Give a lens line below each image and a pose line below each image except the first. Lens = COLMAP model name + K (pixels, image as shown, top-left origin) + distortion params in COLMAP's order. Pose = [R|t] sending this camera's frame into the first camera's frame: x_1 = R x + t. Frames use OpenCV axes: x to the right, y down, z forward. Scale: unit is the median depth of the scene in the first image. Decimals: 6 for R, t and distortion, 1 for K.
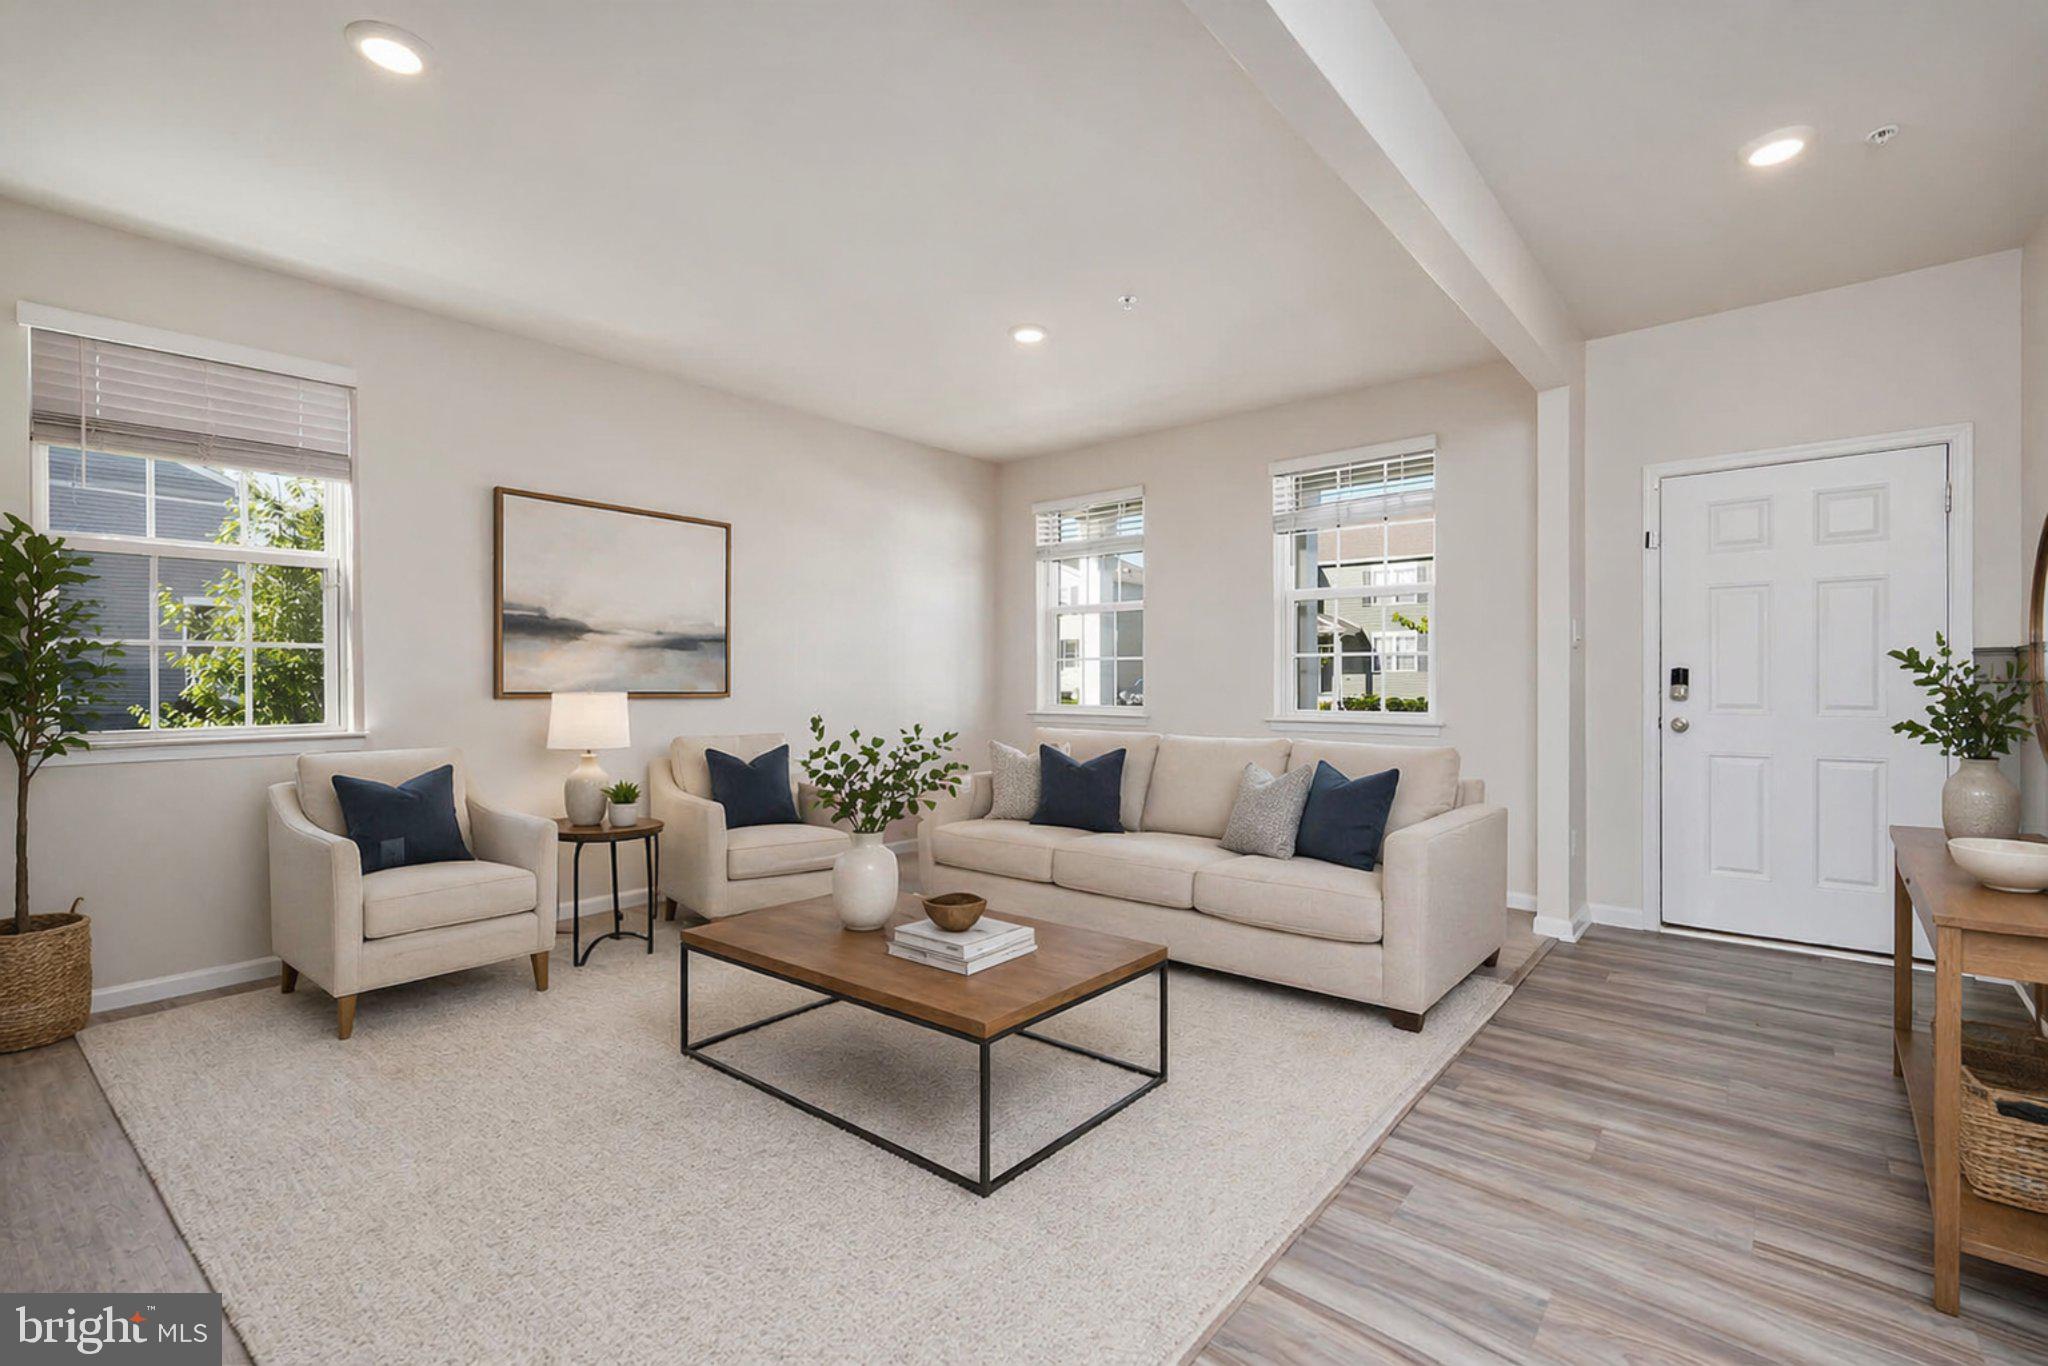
lens RADIAL K [[885.3, 0, 1062.4], [0, 885.3, 682.2], [0, 0, 1]] dist [-0.001641, -0.000081]
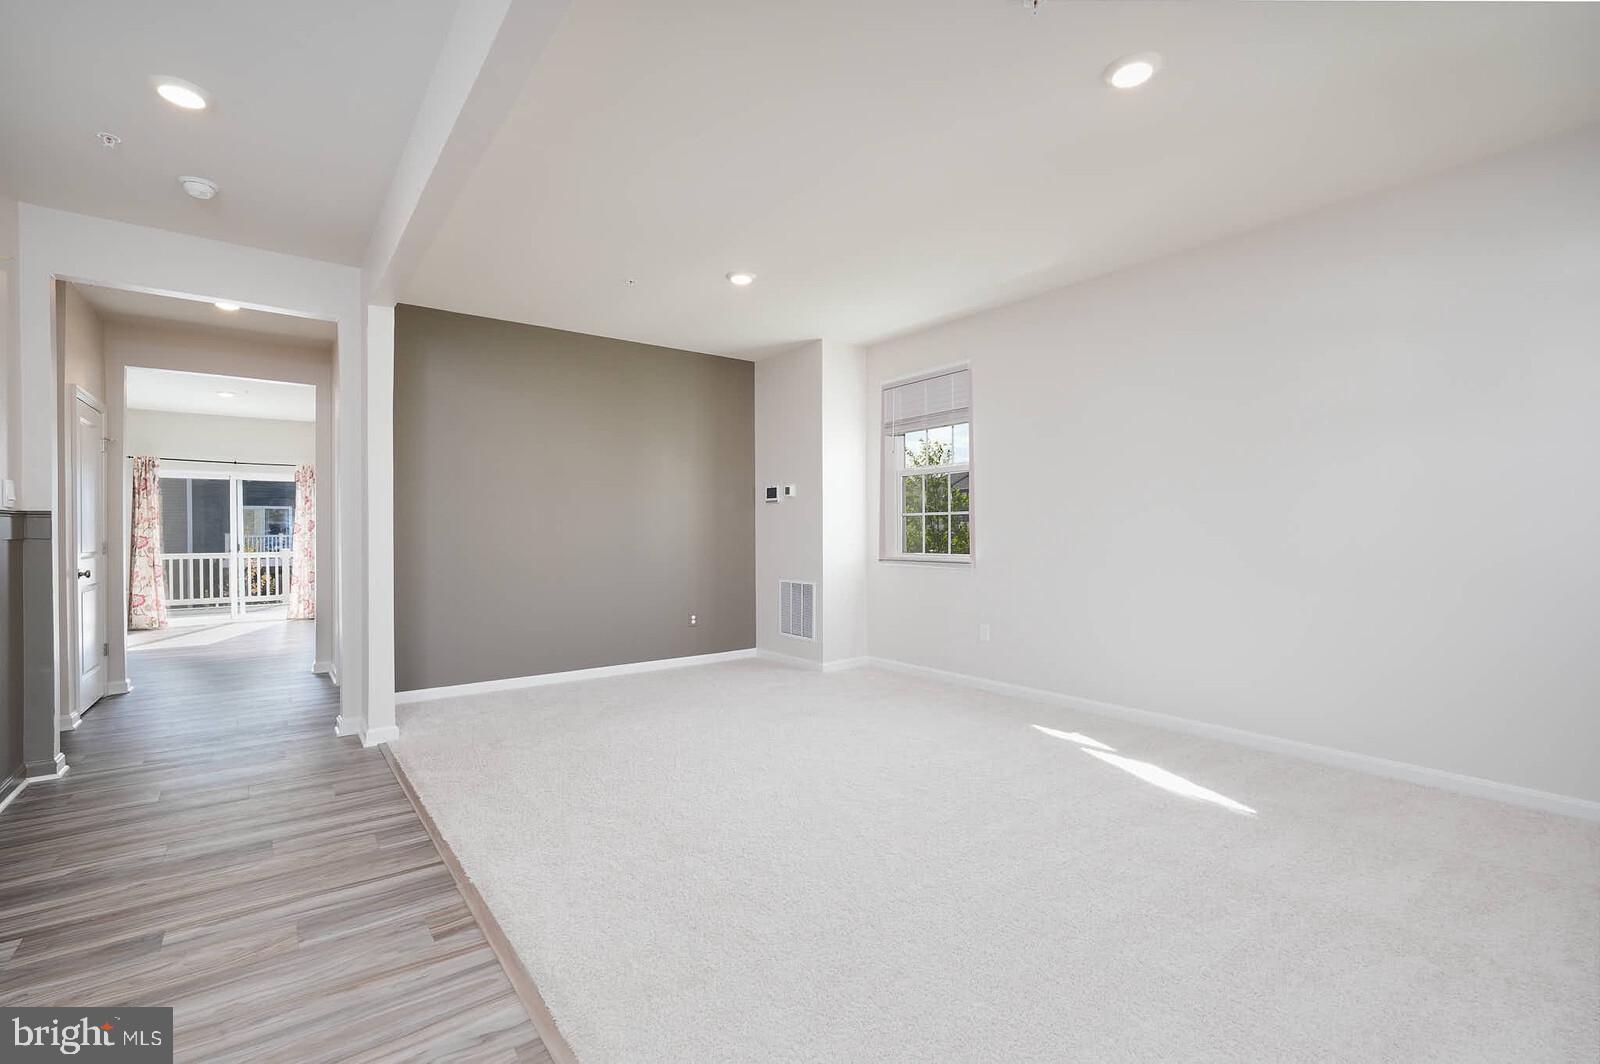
lens RADIAL K [[723.8, 0, 800.0], [0, 723.8, 532.0], [0, 0, 1]] dist [-0.000093, 0.000135]
pose [[-0.238728, 0.015665, -0.970960, 1.073445], [-0.000743, 0.999867, 0.016314, -0.029398], [0.971086, 0.004616, -0.238685, 1.480608]]
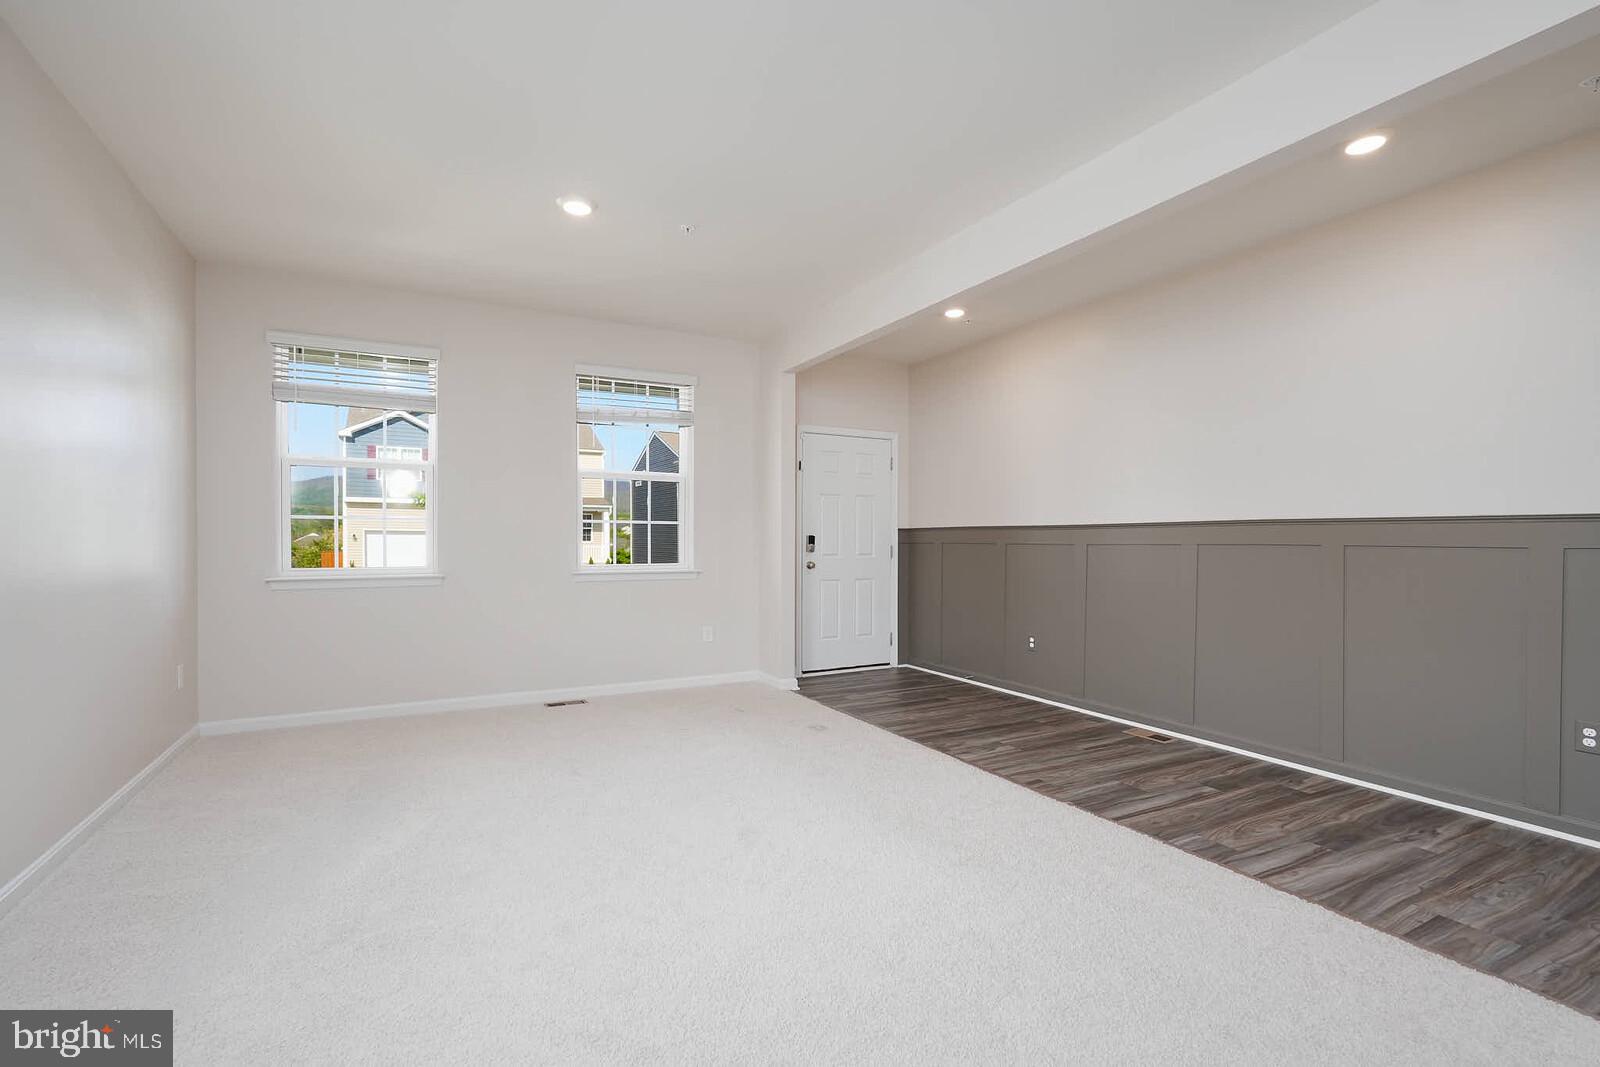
lens RADIAL K [[707.0, 0, 796.8], [0, 707.0, 544.1], [0, 0, 1]] dist [-0.002093, -0.000167]
pose [[0.376593, -0.007879, 0.926345, -1.196296], [-0.000123, 0.999963, 0.008555, -0.015238], [-0.926379, -0.003336, 0.376579, 0.760487]]
